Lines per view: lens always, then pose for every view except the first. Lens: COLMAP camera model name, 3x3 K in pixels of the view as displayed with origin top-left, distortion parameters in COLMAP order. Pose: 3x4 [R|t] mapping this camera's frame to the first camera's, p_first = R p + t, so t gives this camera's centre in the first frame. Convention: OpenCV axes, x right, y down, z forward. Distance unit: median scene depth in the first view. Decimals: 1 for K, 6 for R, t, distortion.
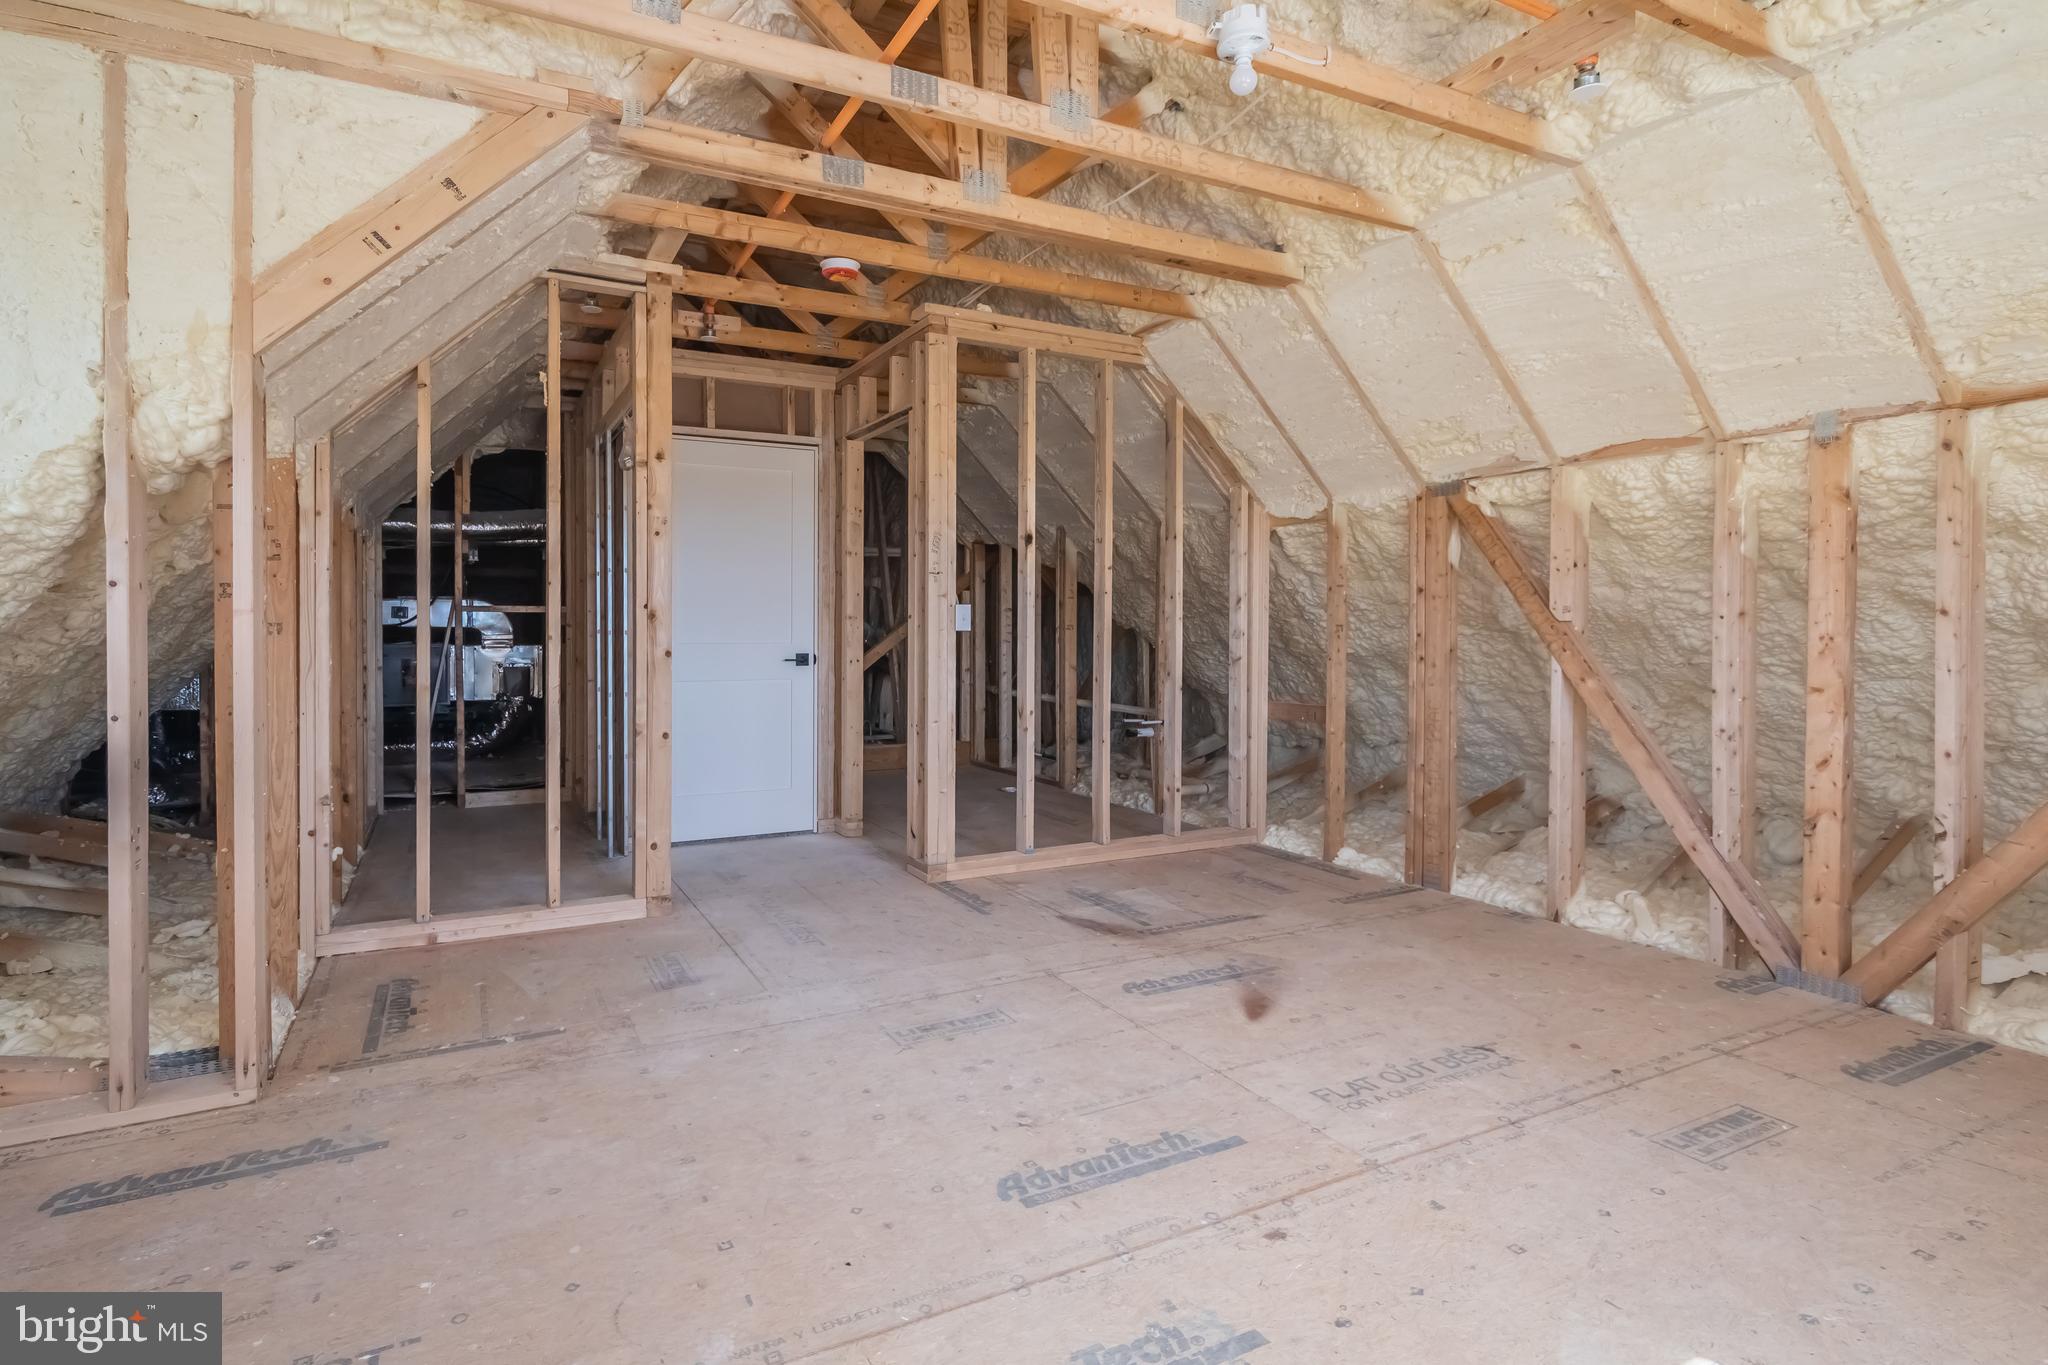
lens RADIAL K [[970.5, 0, 979.7], [0, 970.5, 639.8], [0, 0, 1]] dist [0.007248, -0.001148]
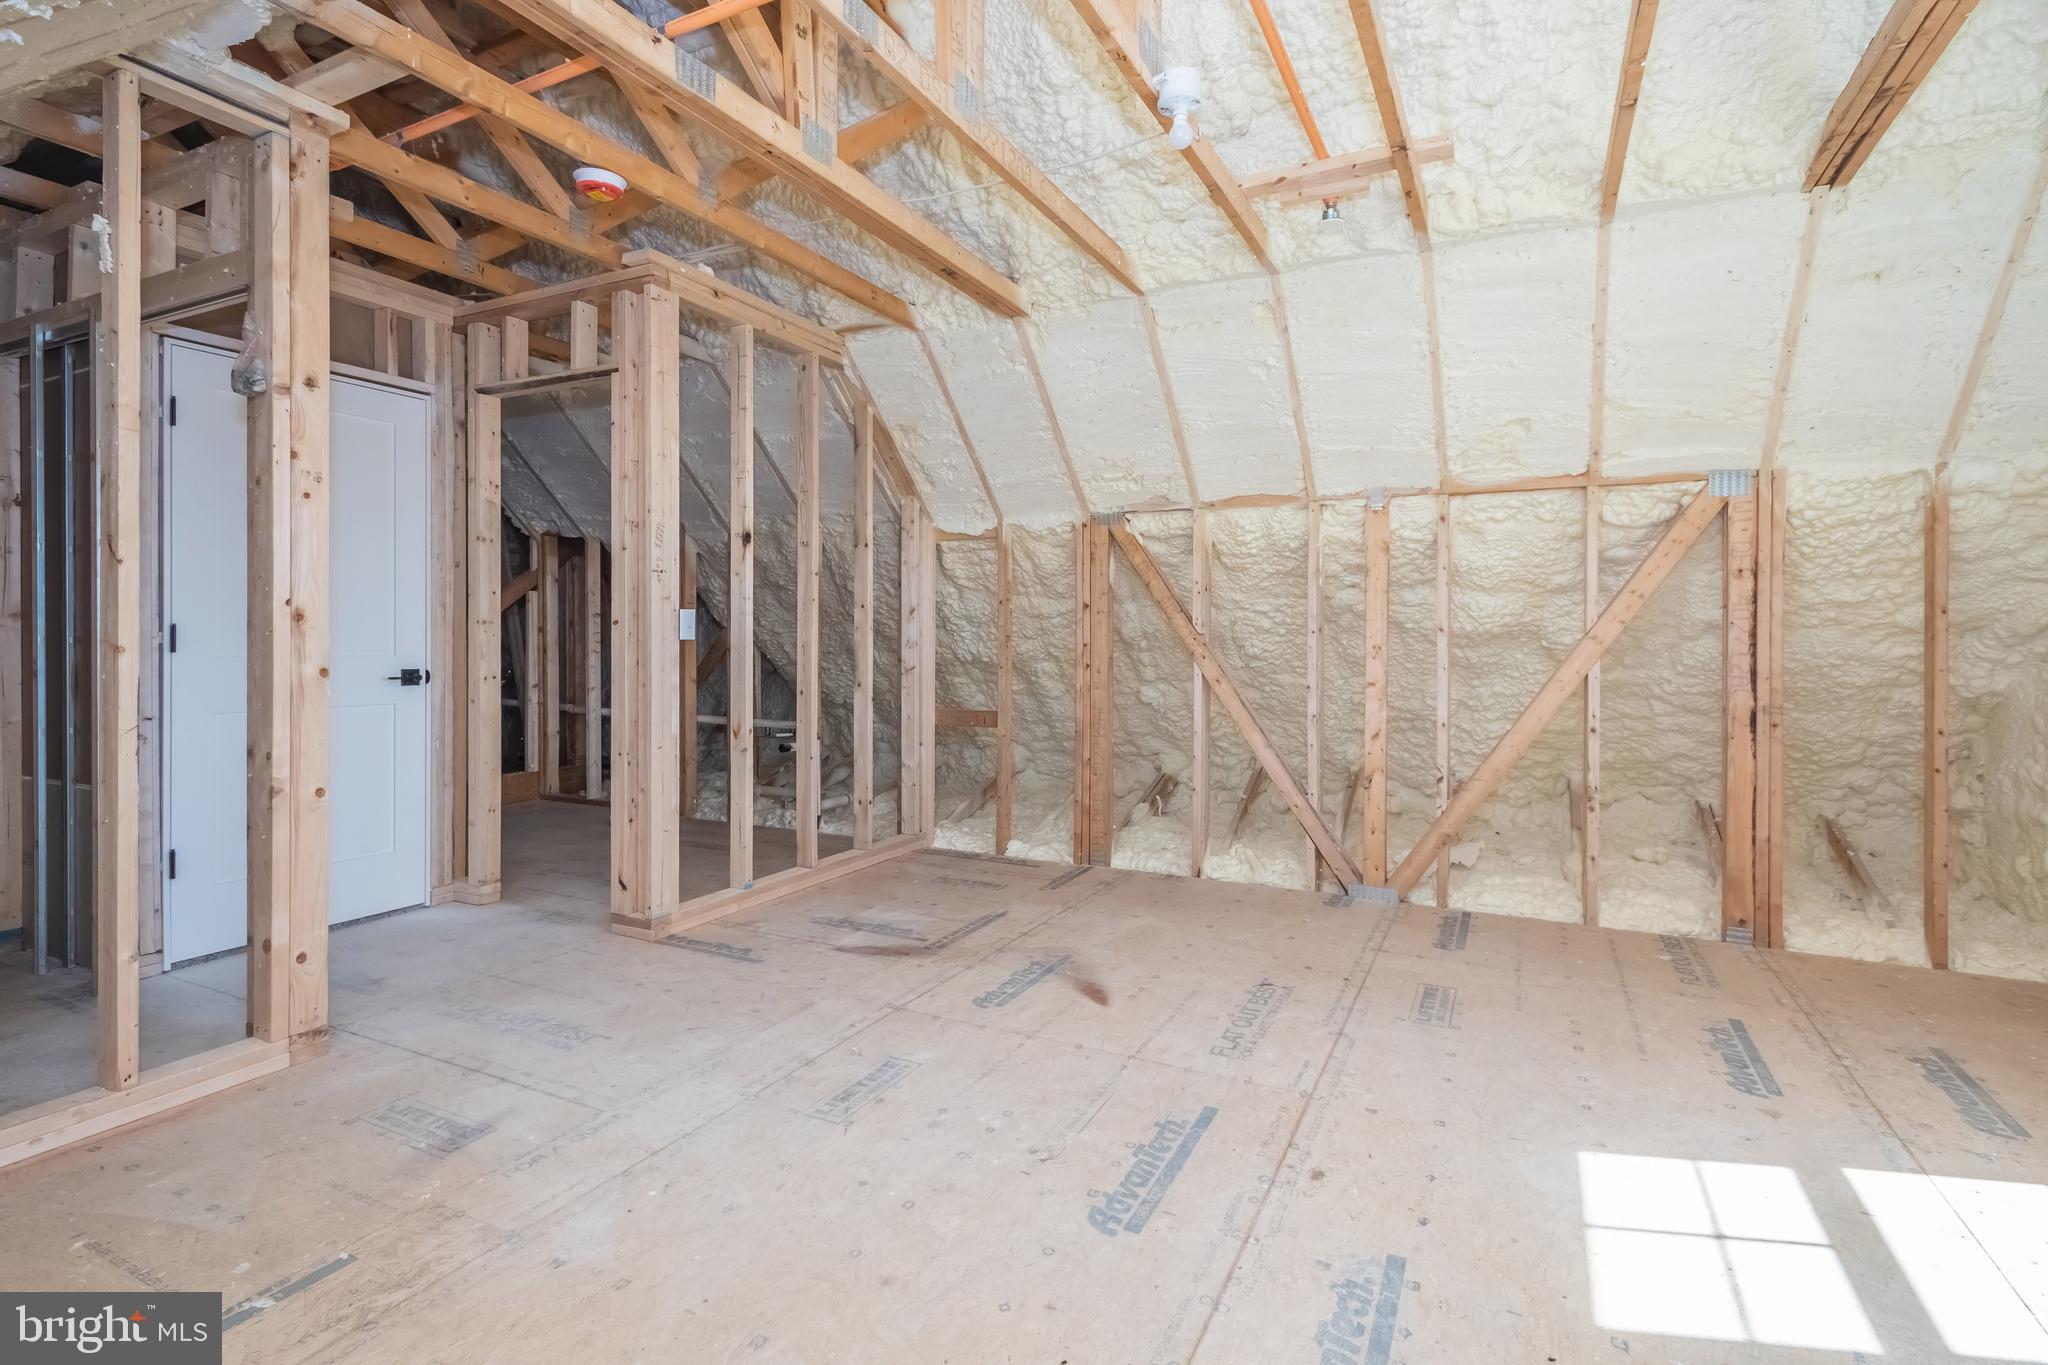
lens RADIAL K [[970.5, 0, 1020.5], [0, 970.5, 646.2], [0, 0, 1]] dist [0.007248, -0.001148]
pose [[0.799047, -0.001067, 0.601267, -0.350406], [0.002362, 0.999996, -0.001365, -0.002379], [-0.601263, 0.002511, 0.799047, 0.160770]]
